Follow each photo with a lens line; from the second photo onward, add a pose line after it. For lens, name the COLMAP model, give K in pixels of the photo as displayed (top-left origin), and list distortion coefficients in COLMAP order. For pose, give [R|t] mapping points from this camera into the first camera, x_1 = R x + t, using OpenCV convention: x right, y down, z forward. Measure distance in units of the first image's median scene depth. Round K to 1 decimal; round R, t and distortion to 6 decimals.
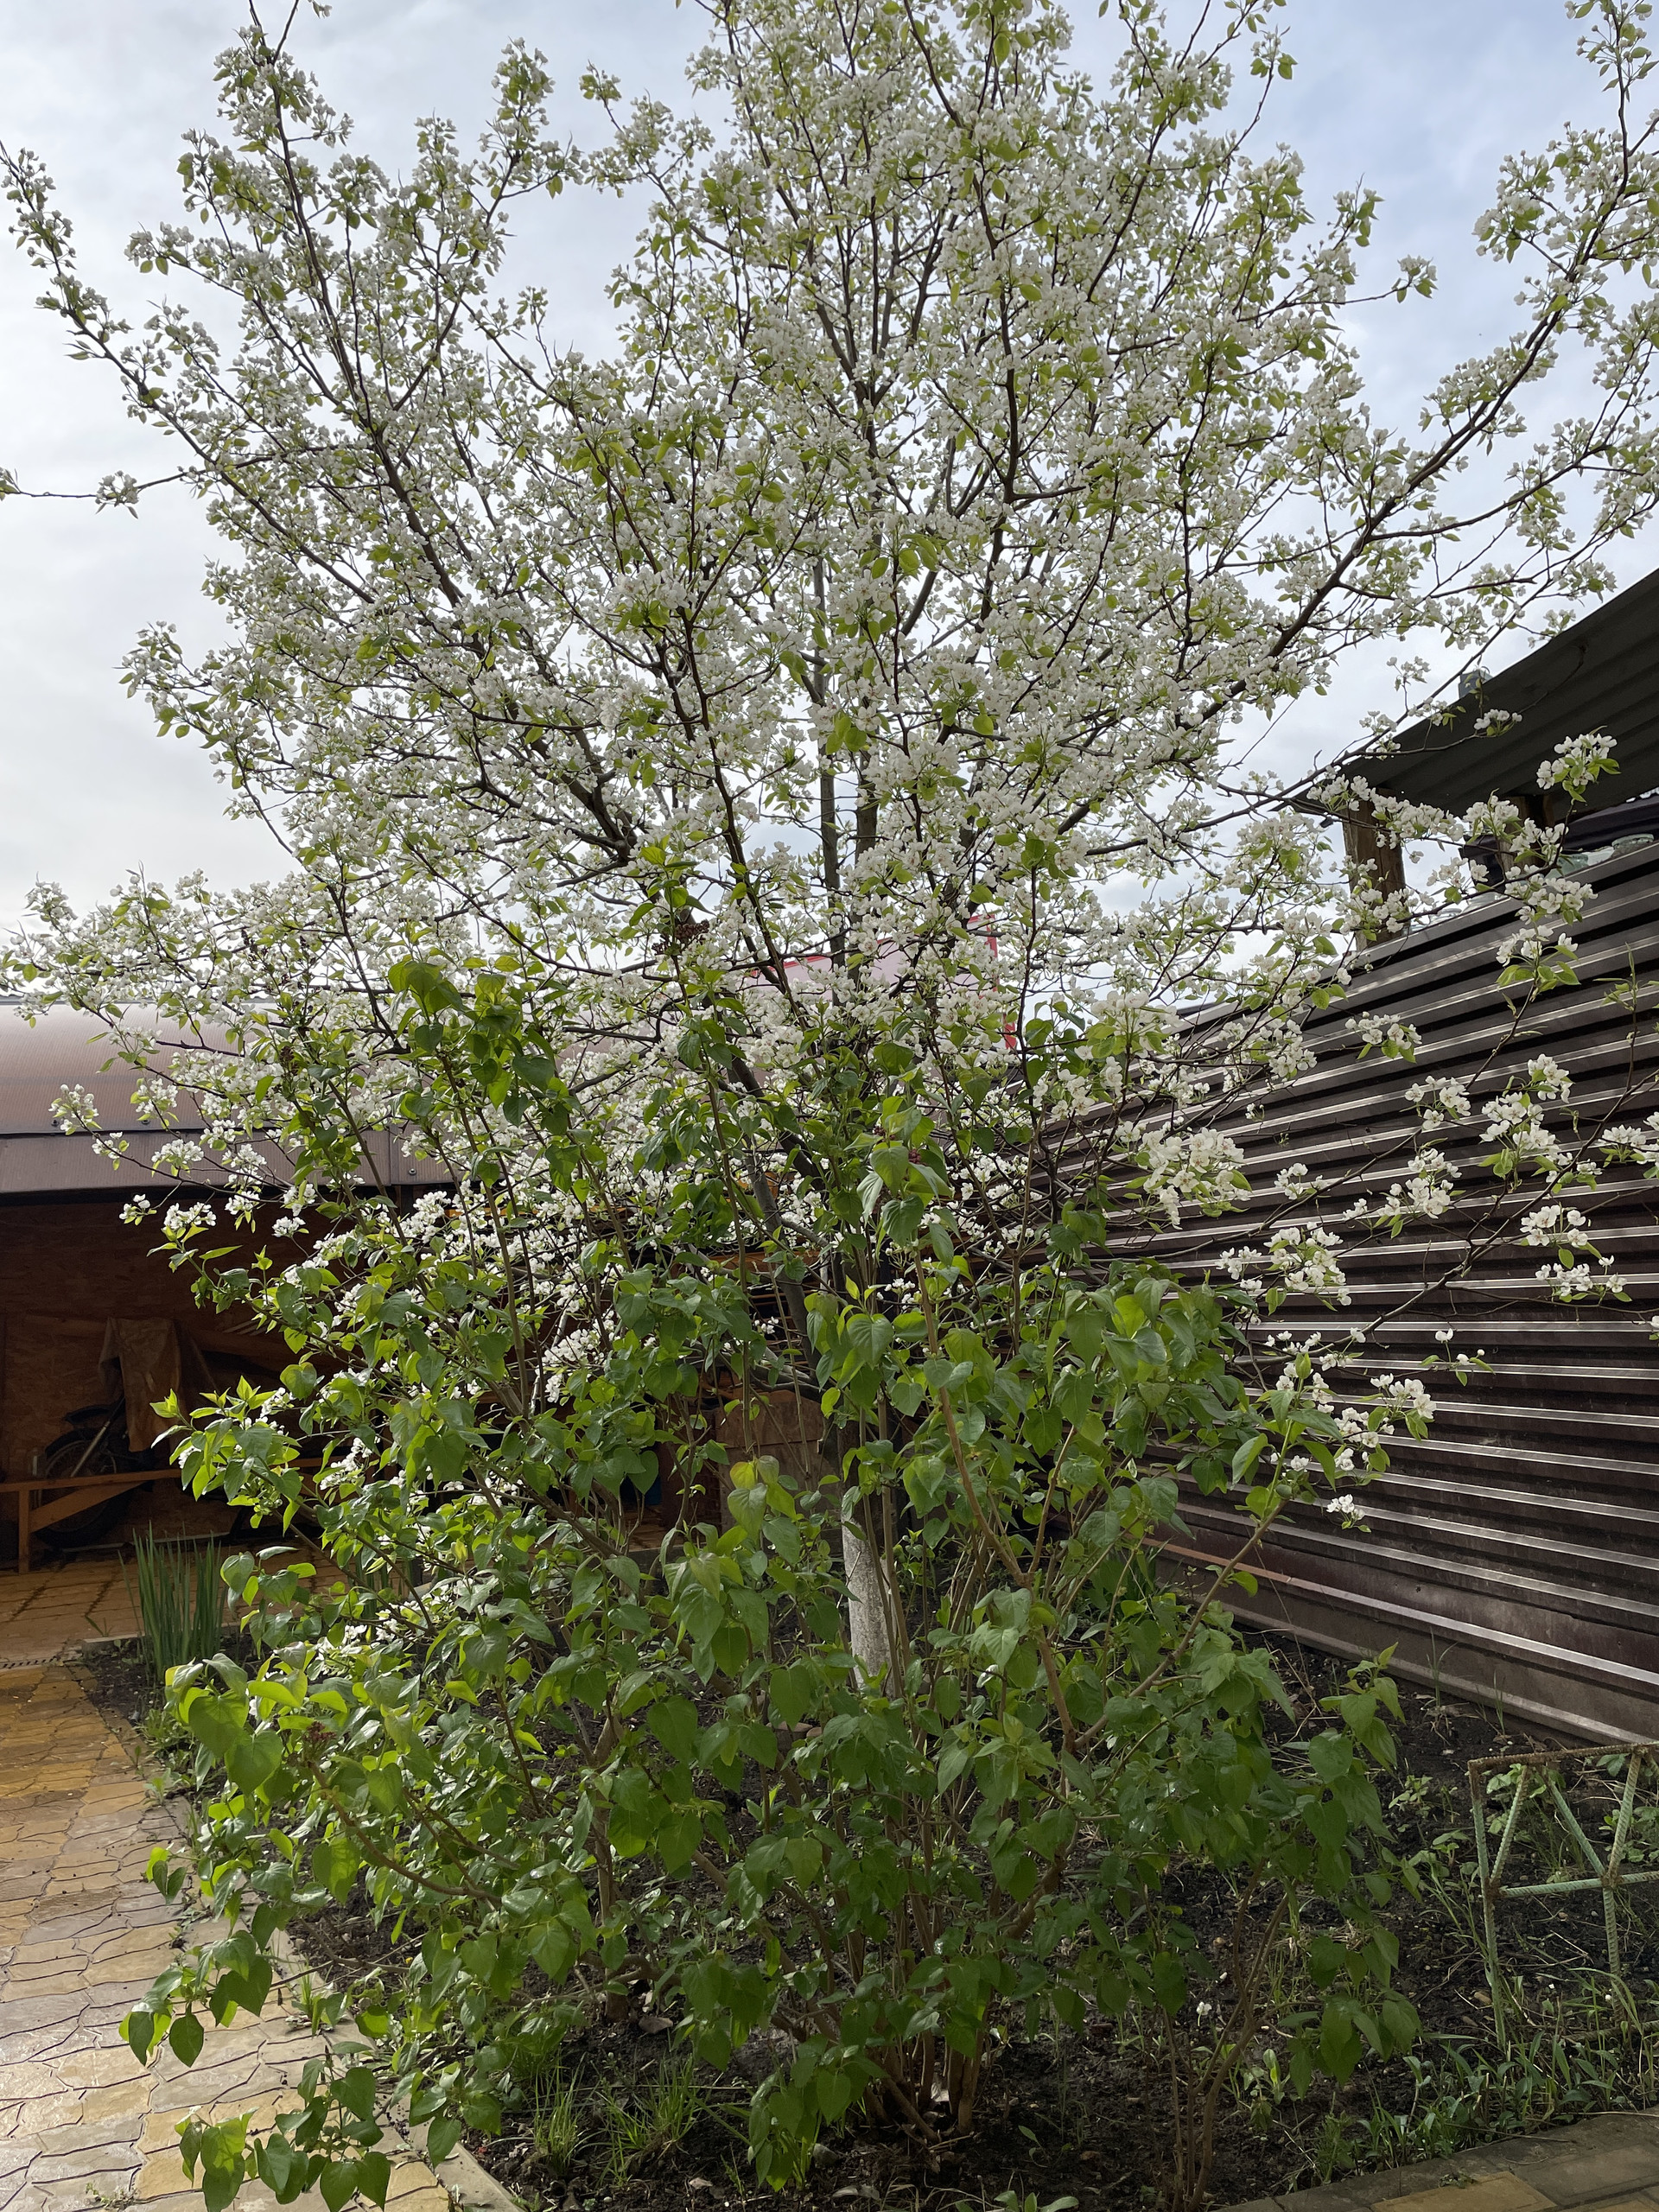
lens RADIAL K [[1693.5, 0, 828.4], [0, 1693.5, 1103.5], [0, 0, 1]] dist [0.051895, -0.044242]
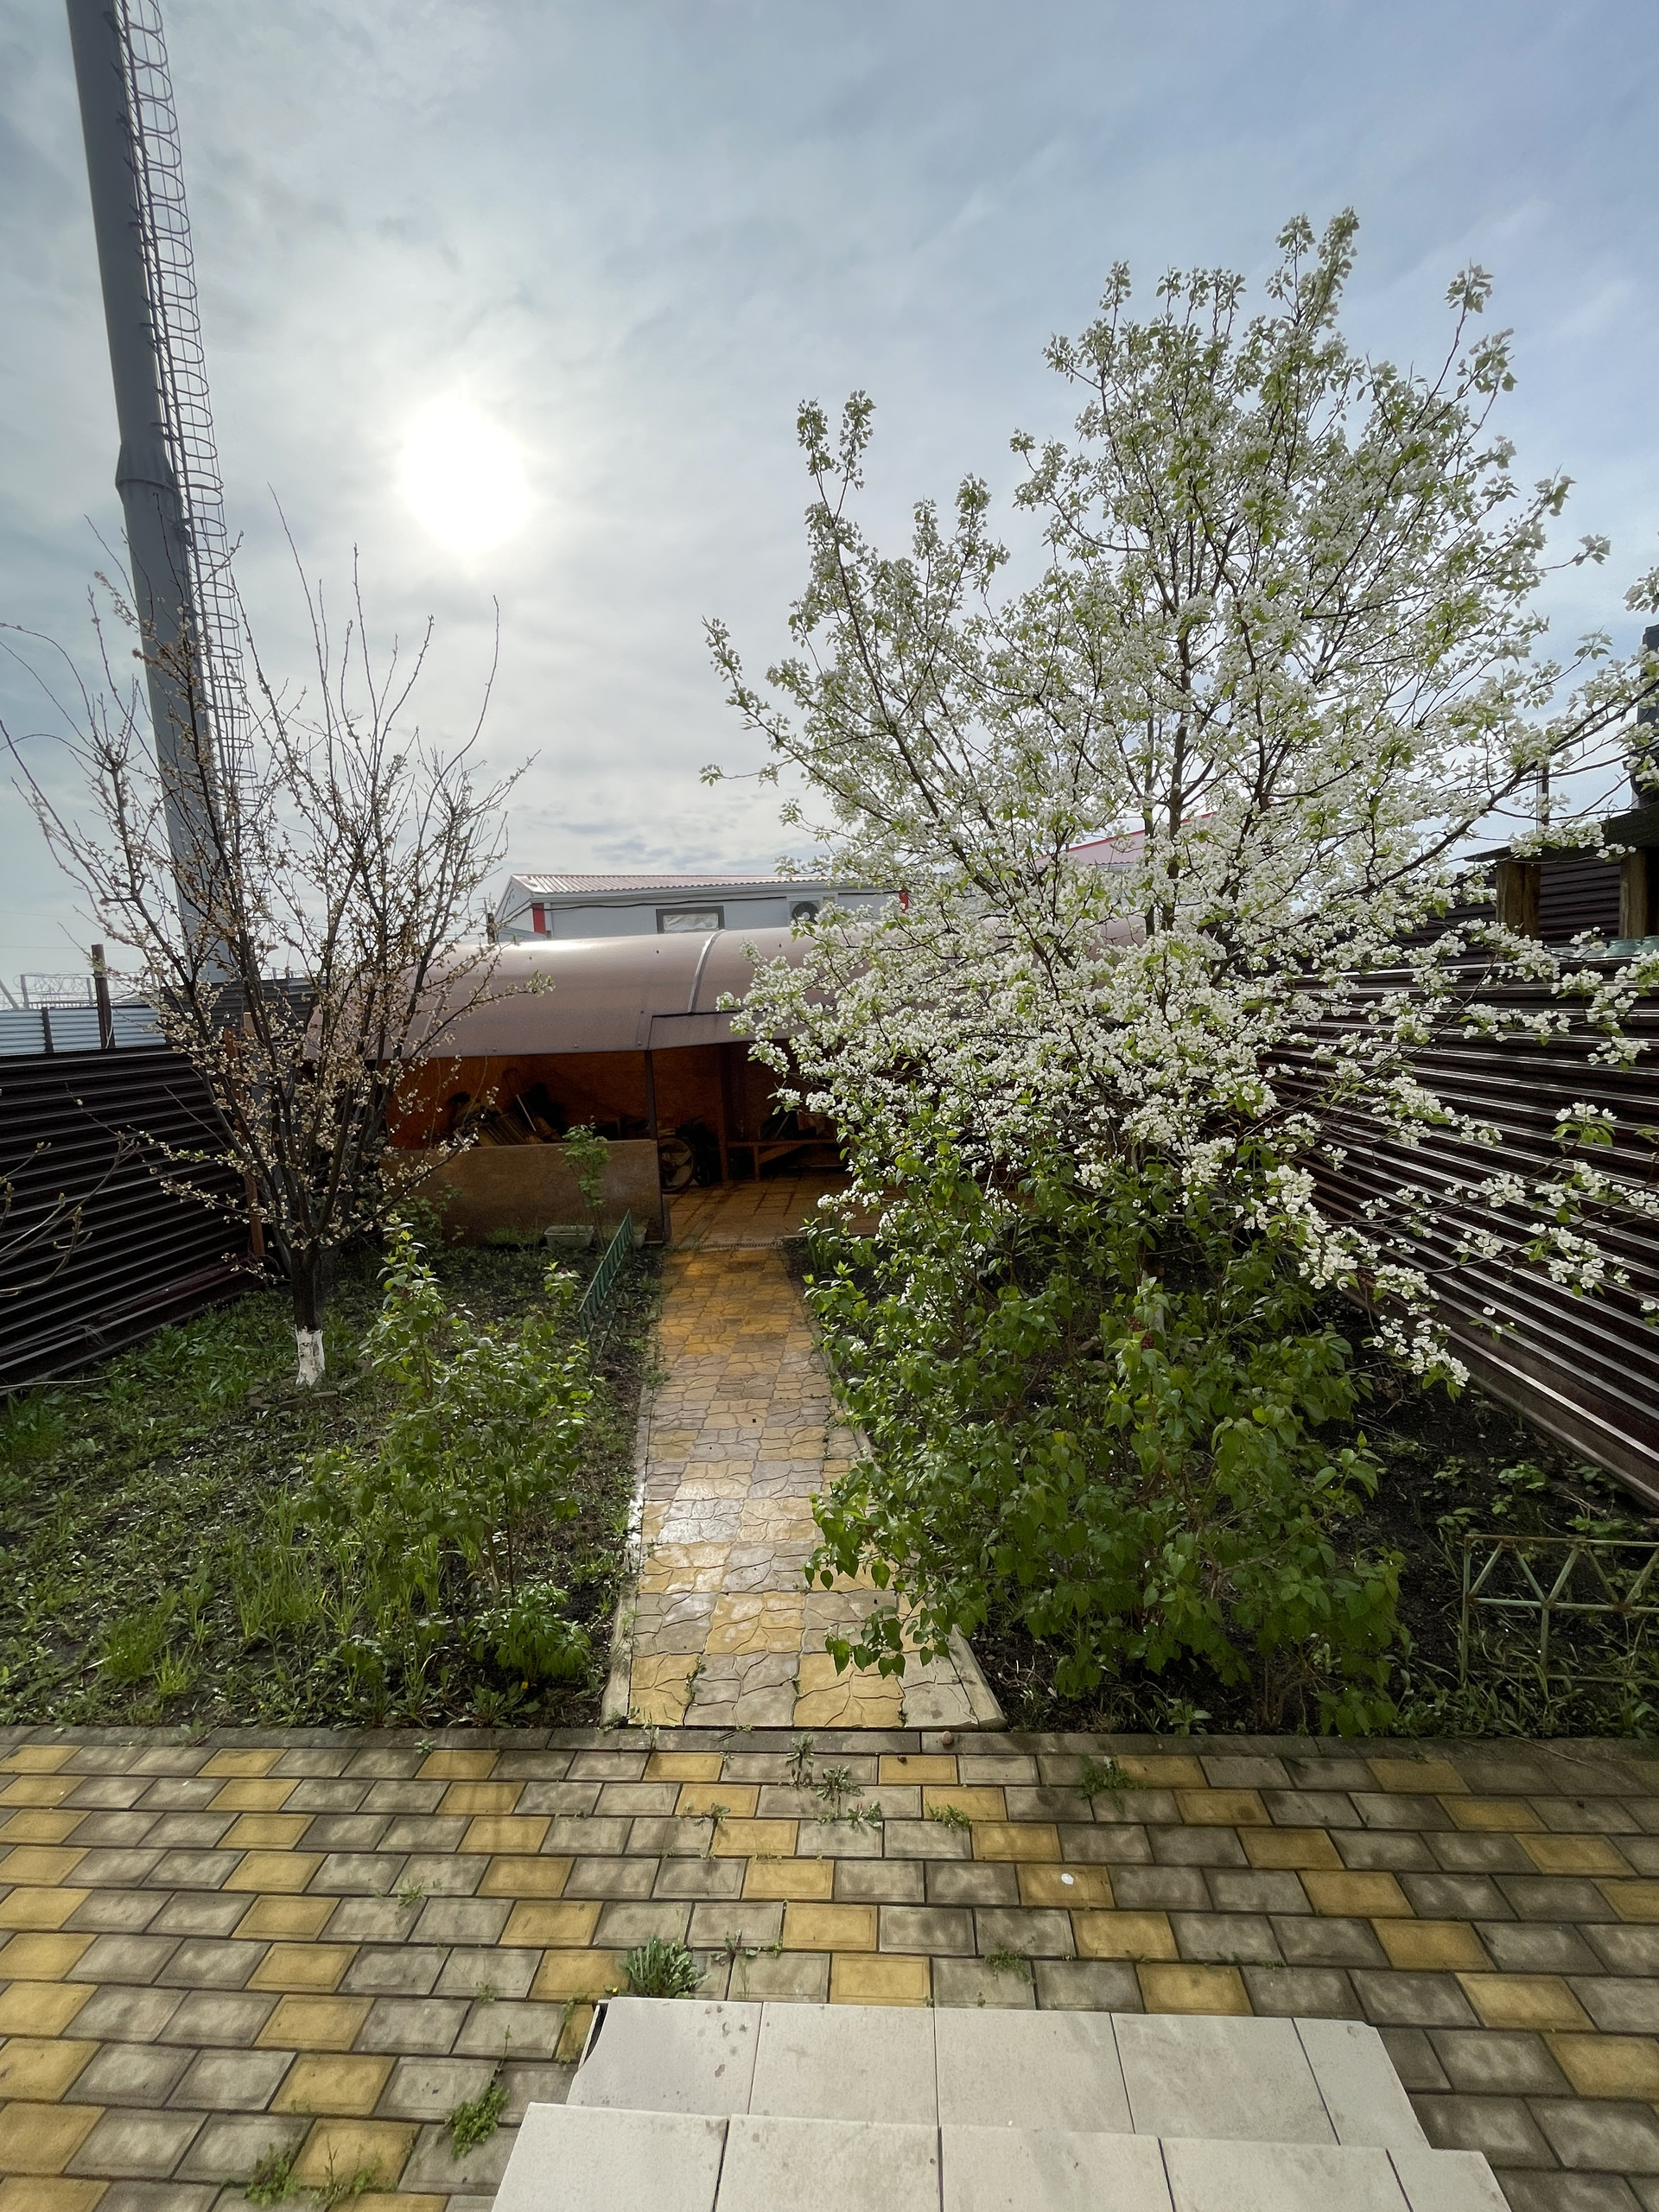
lens RADIAL K [[897.1, 0, 829.7], [0, 897.1, 1098.9], [0, 0, 1]] dist [-0.003144, 0.002947]
pose [[0.938967, 0.048325, -0.340595, 0.022187], [0.039022, 0.968731, 0.245025, -0.244091], [0.341786, -0.243361, 0.907721, -0.006208]]
